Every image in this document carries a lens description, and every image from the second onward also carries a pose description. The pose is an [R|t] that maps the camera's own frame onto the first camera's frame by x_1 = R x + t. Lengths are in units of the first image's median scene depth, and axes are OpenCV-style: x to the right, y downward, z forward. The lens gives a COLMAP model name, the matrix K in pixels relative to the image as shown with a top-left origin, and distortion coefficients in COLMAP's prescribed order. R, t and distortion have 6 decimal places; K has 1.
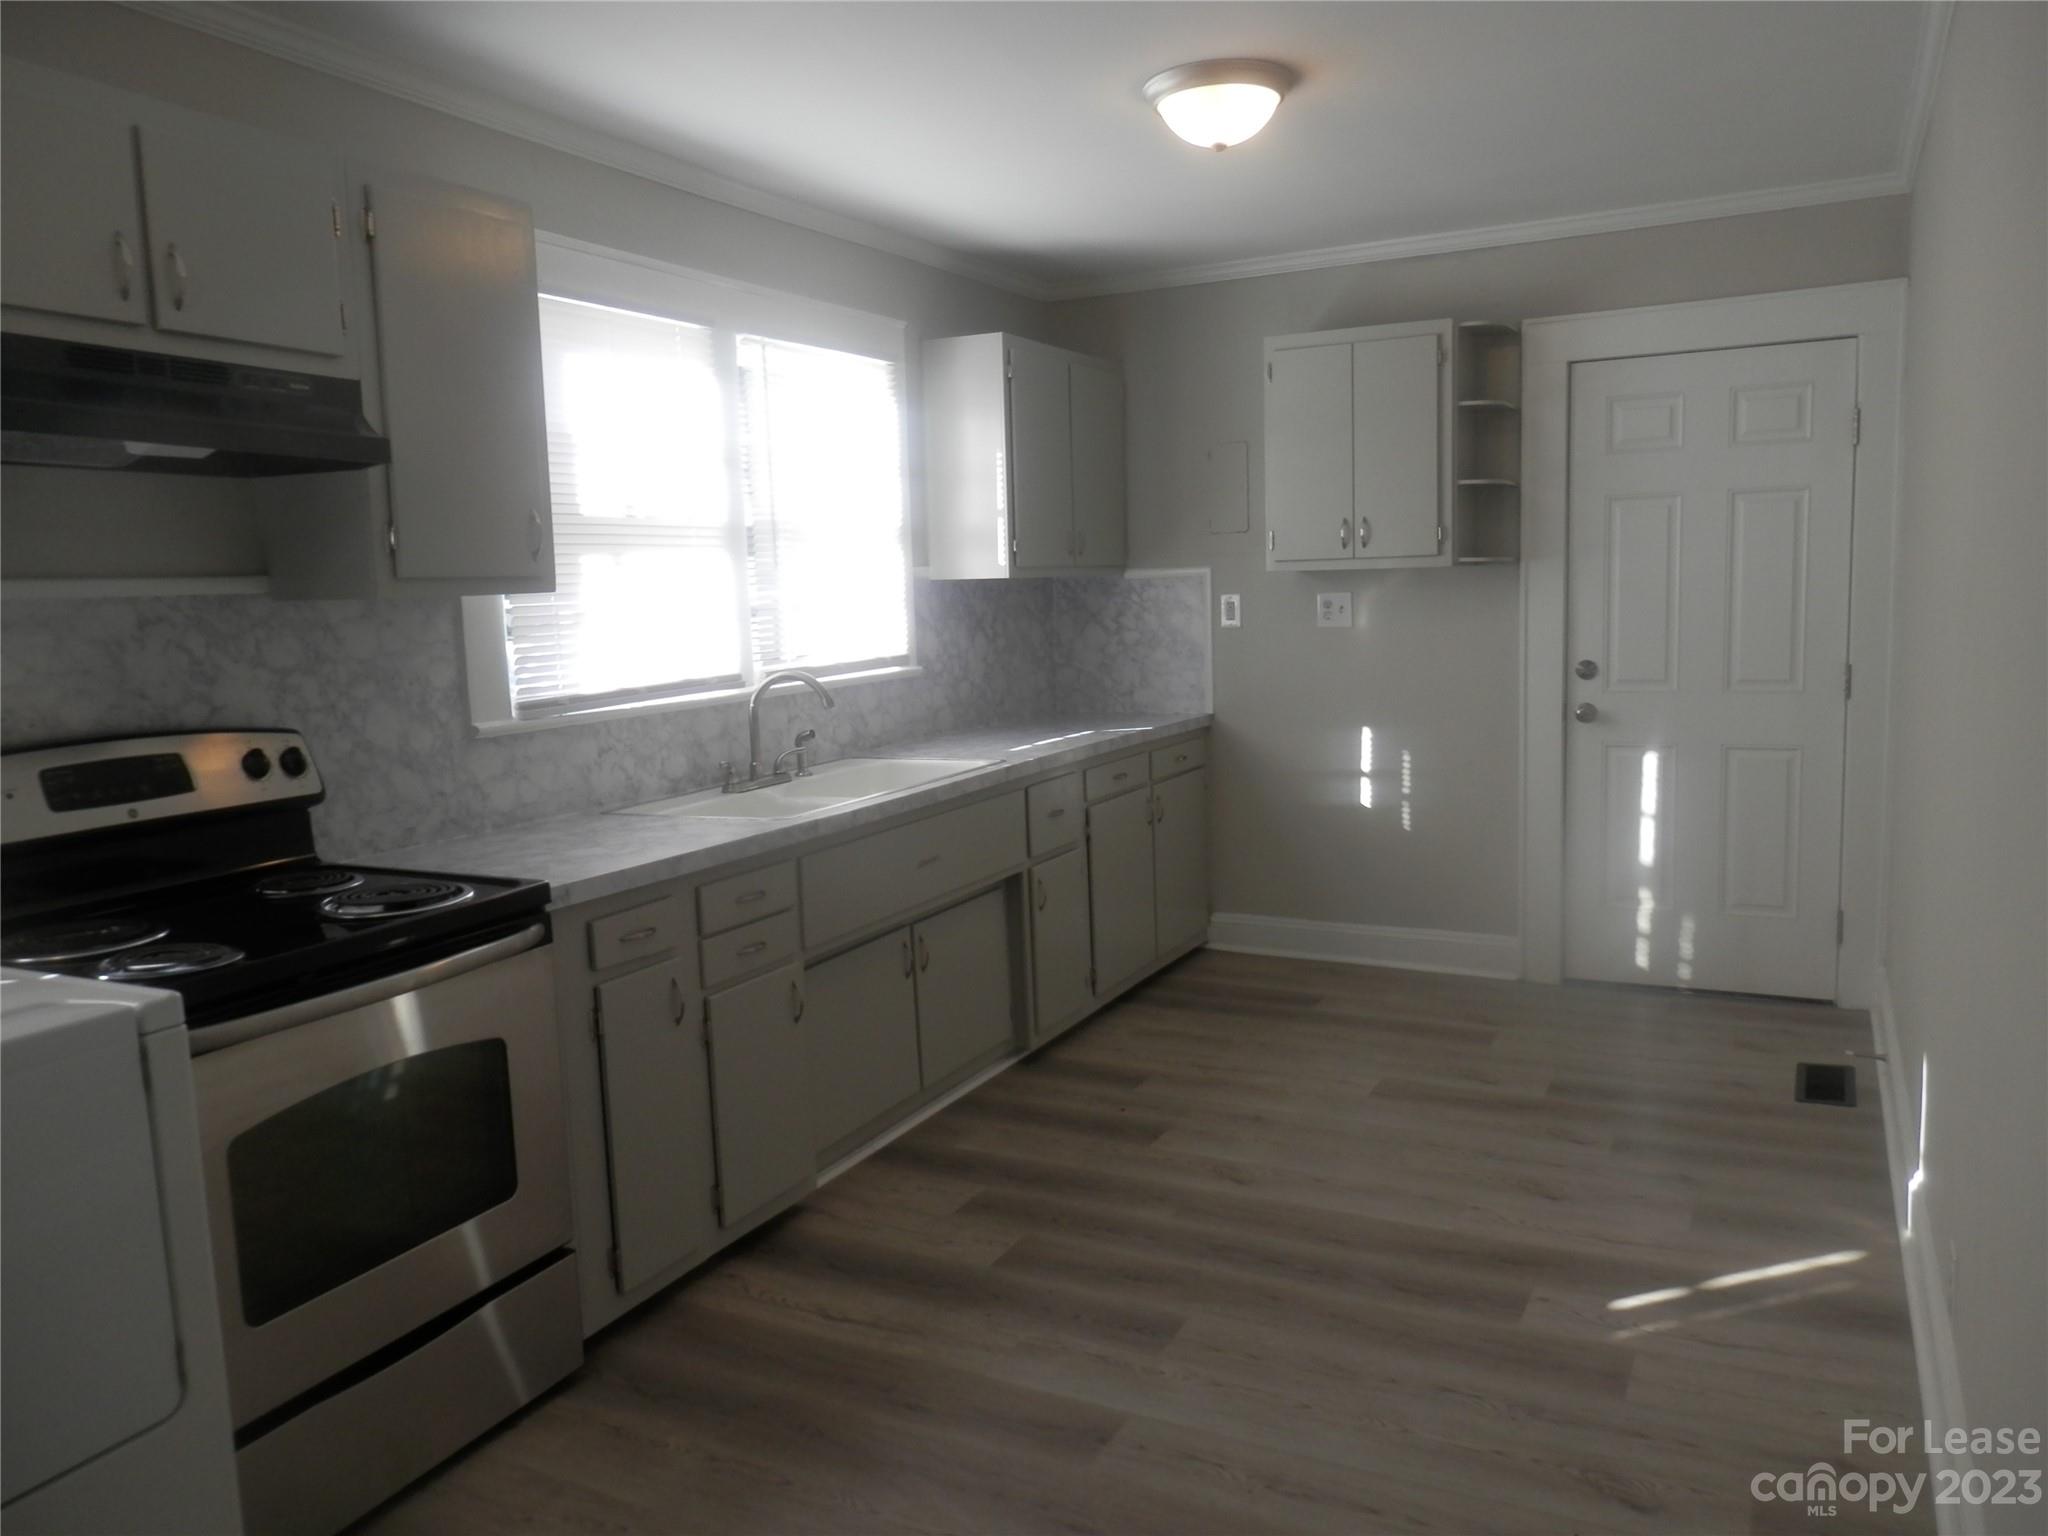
lens RADIAL K [[1512.3, 0, 1034.1], [0, 1512.3, 766.0], [0, 0, 1]] dist [-0.005725, 0.009454]
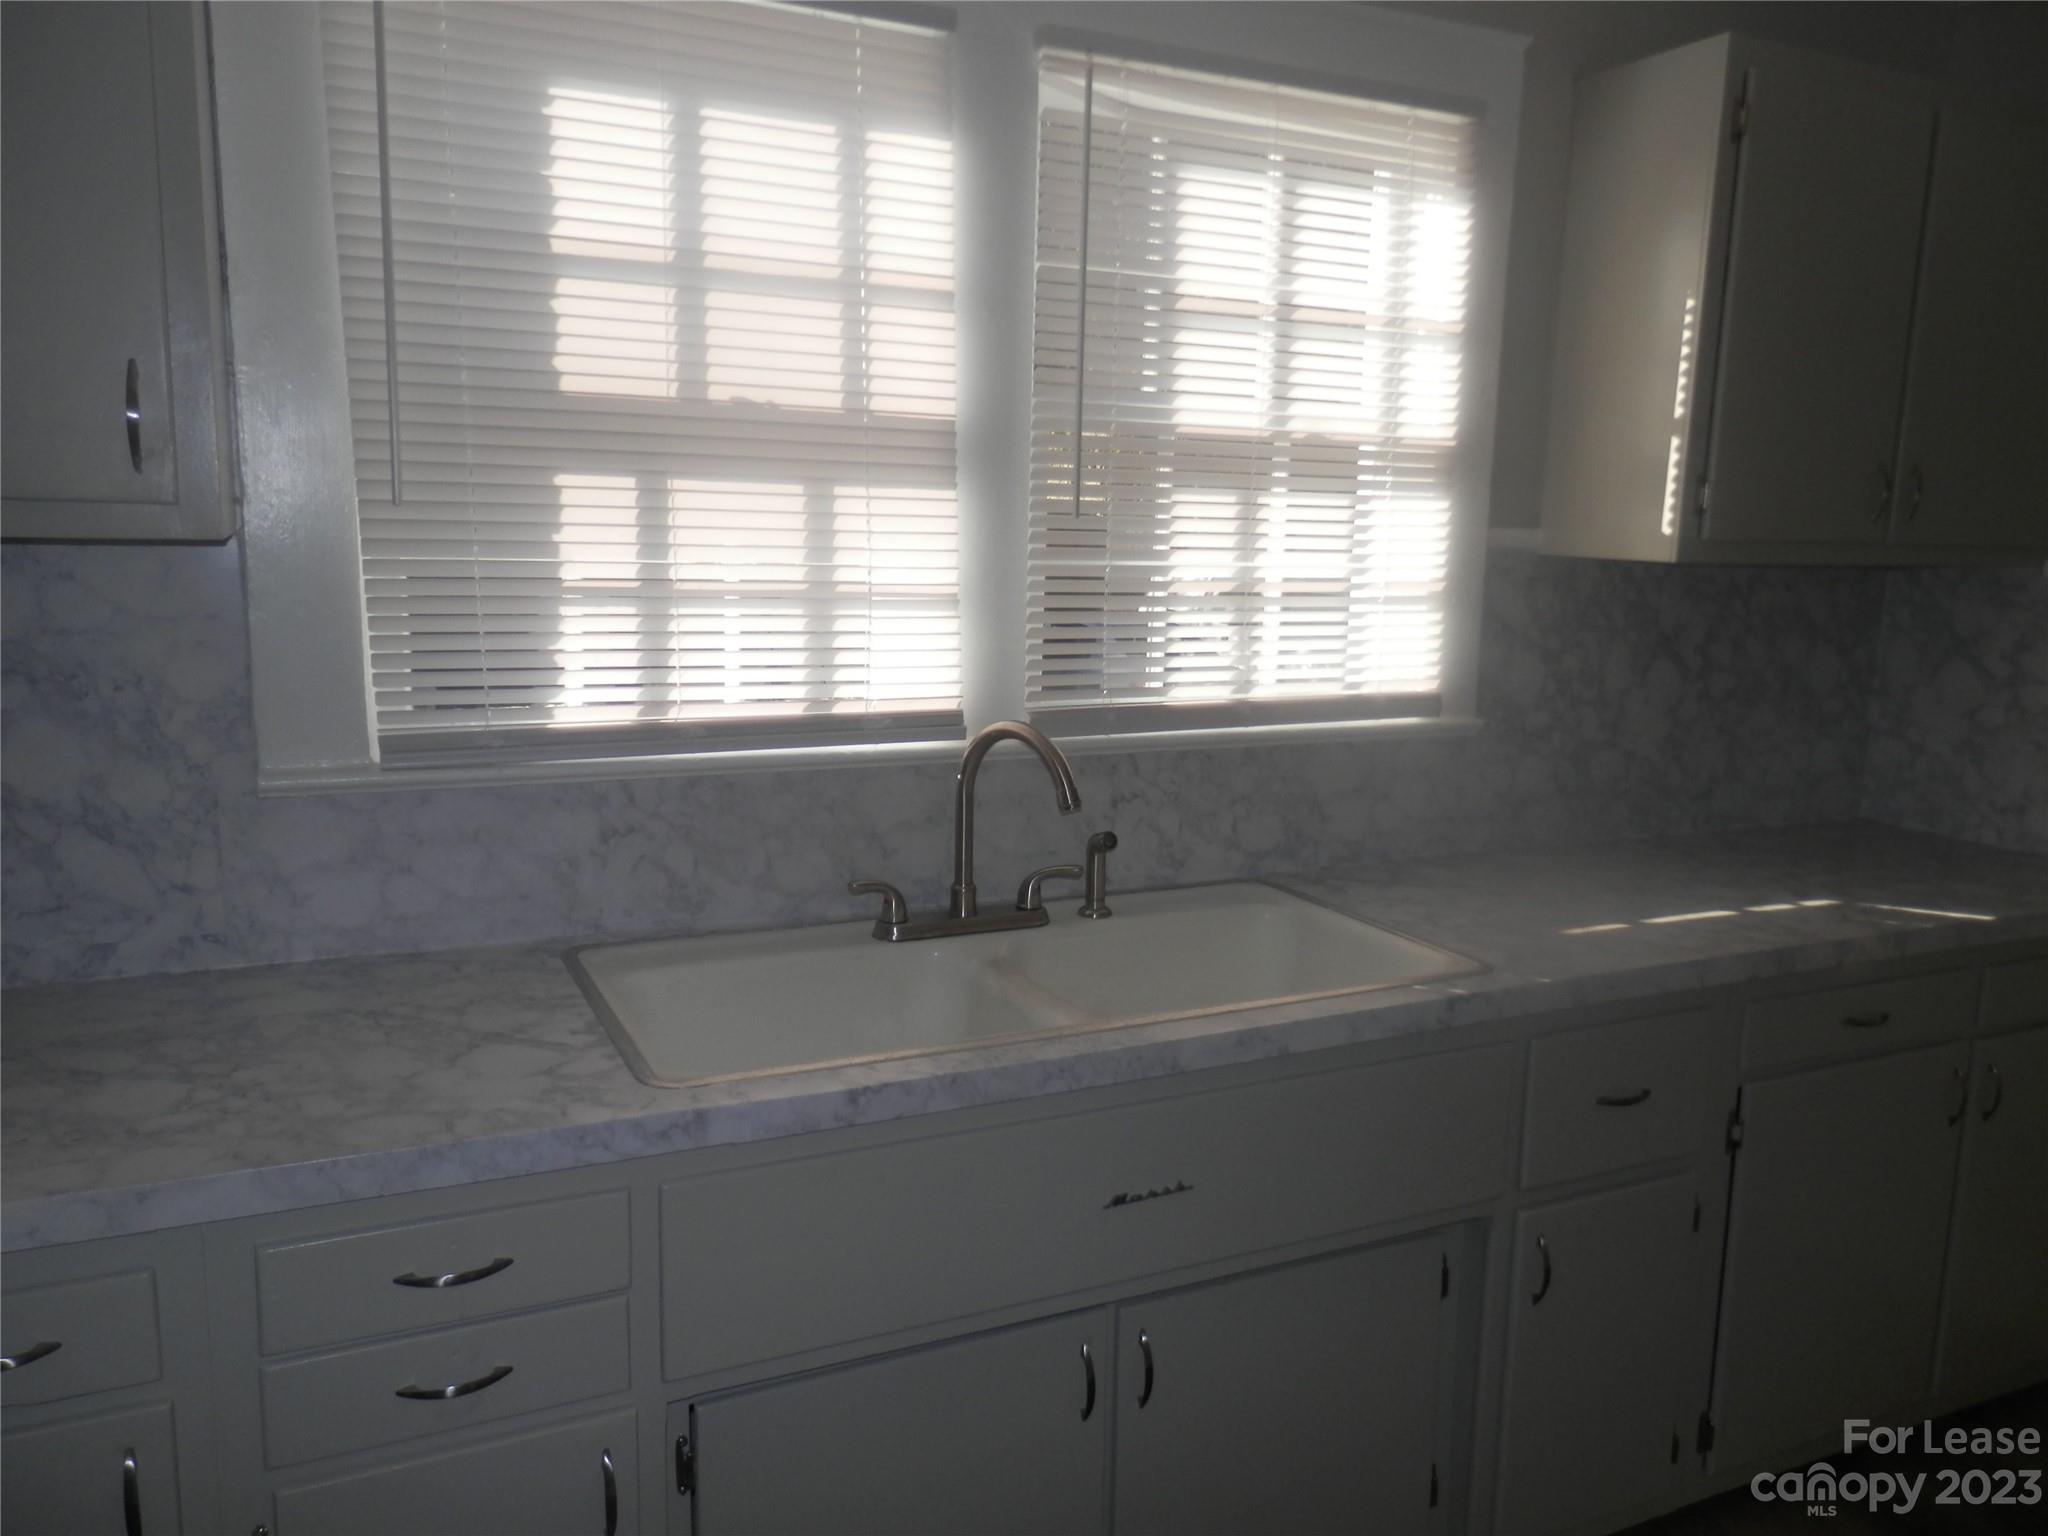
lens RADIAL K [[1512.3, 0, 1034.1], [0, 1512.3, 766.0], [0, 0, 1]] dist [-0.005725, 0.009454]
pose [[0.791217, 0.153140, -0.592051, 0.158022], [-0.127661, 0.988169, 0.084993, -0.101440], [0.598062, 0.008334, 0.801406, 0.665291]]
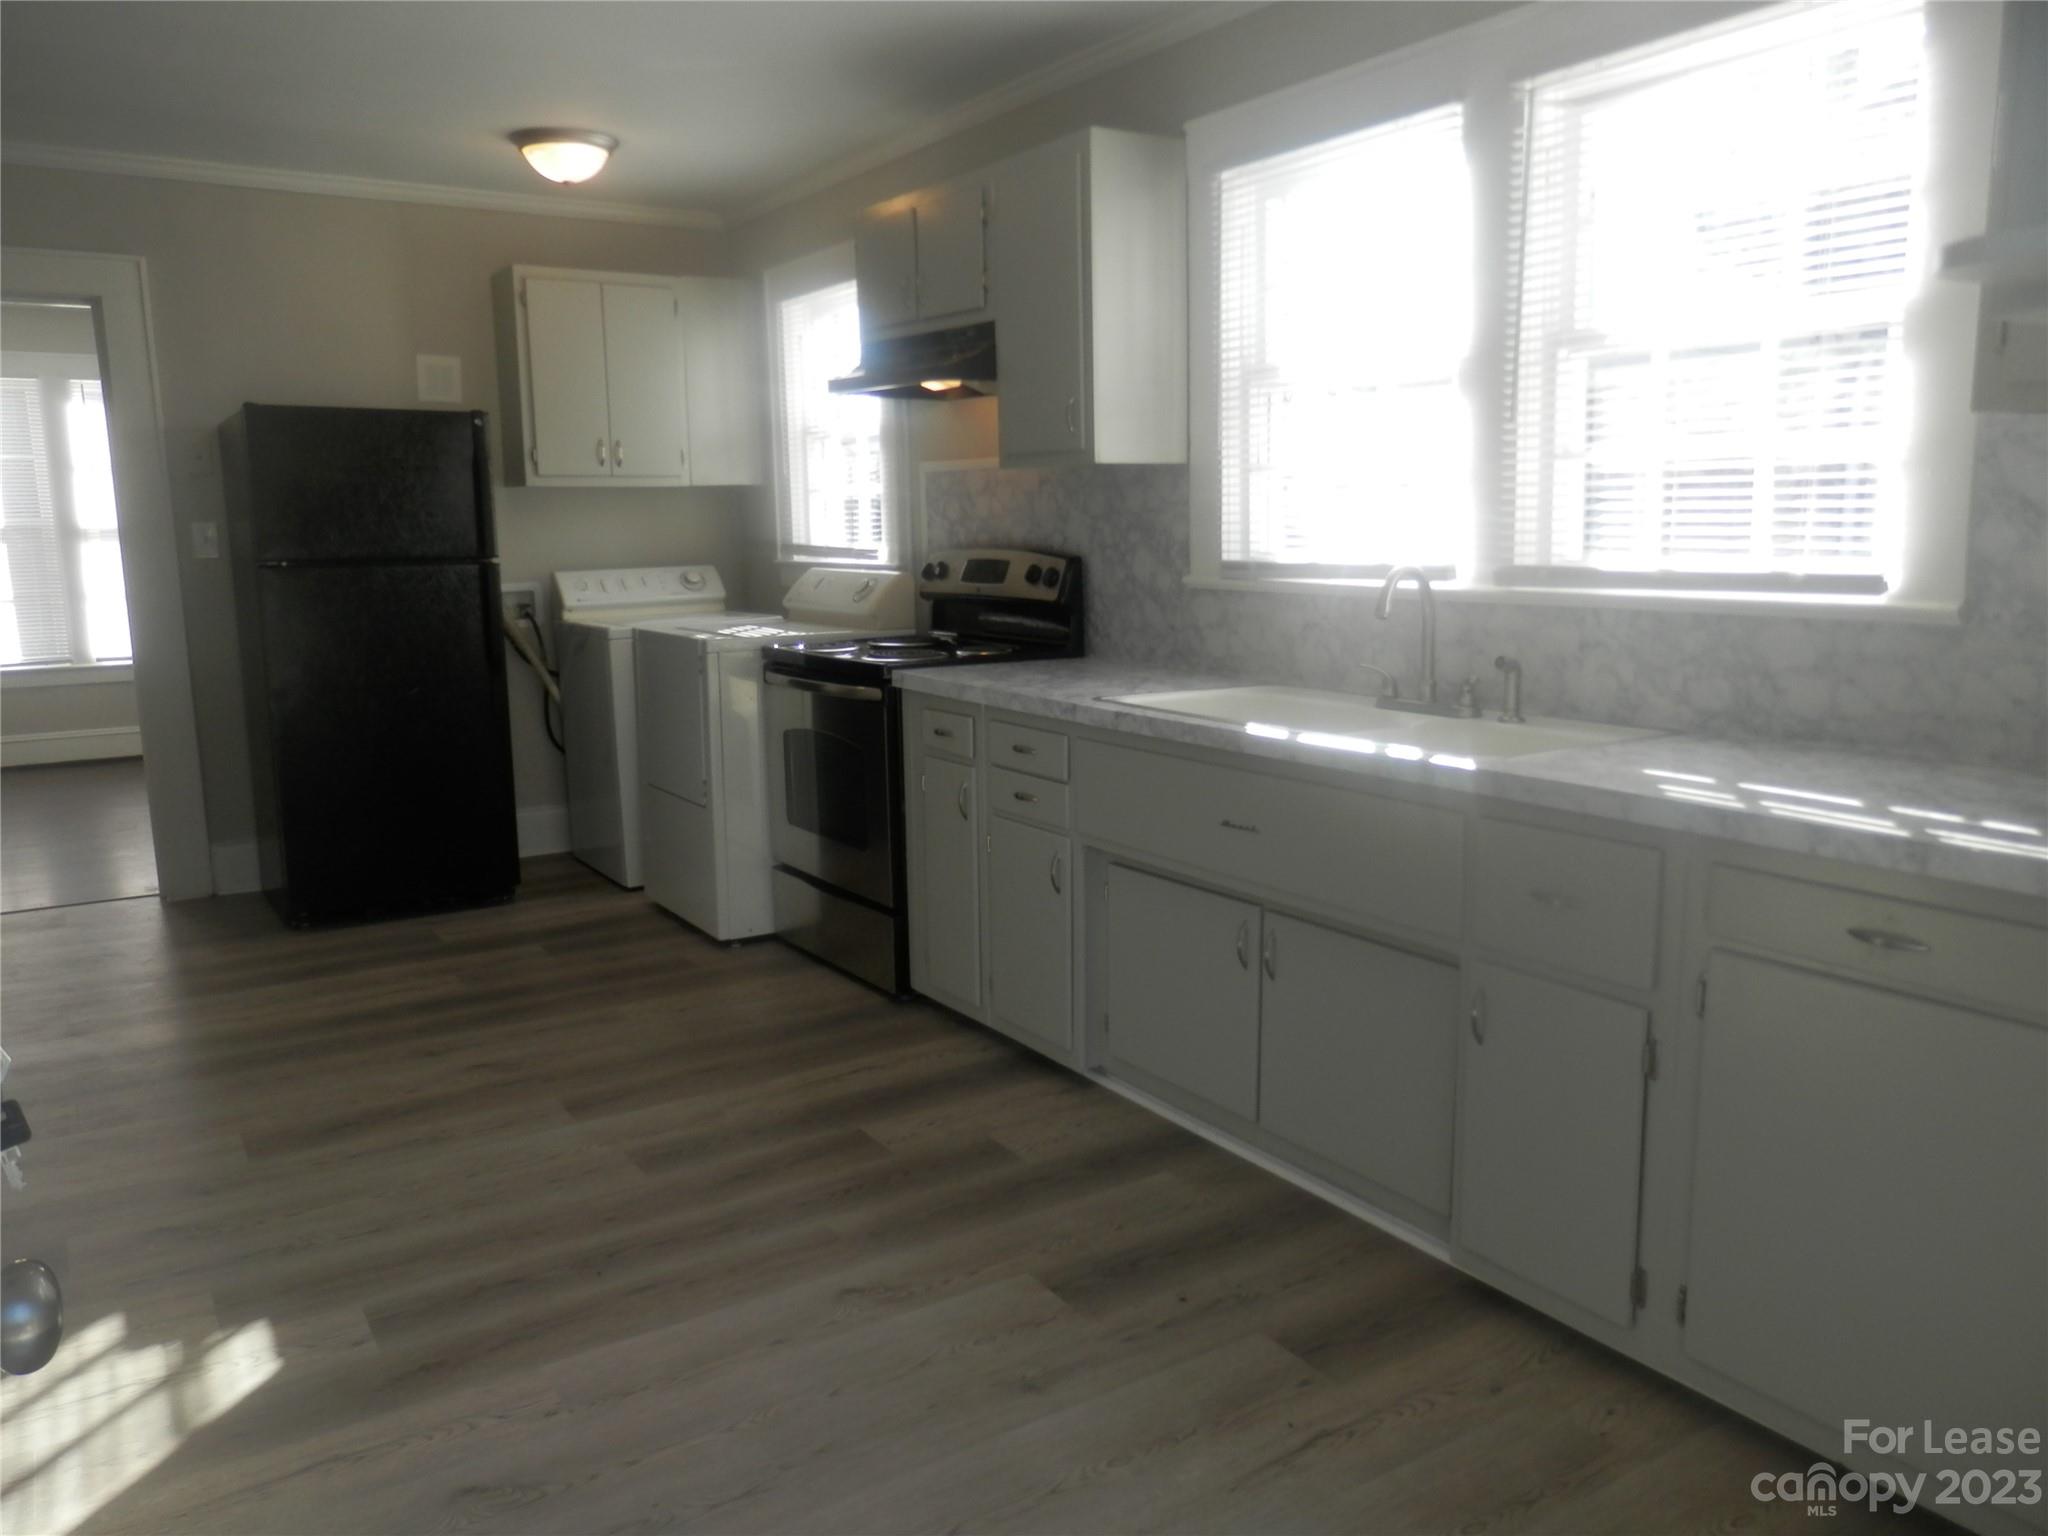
lens RADIAL K [[1523.9, 0, 1023.1], [0, 1523.9, 767.0], [0, 0, 1]] dist [0.005708, 0.005673]
pose [[-0.497543, 0.182618, -0.847998, 0.658239], [-0.077168, 0.964394, 0.252960, -0.157498], [0.864000, 0.191297, -0.465736, 1.337860]]
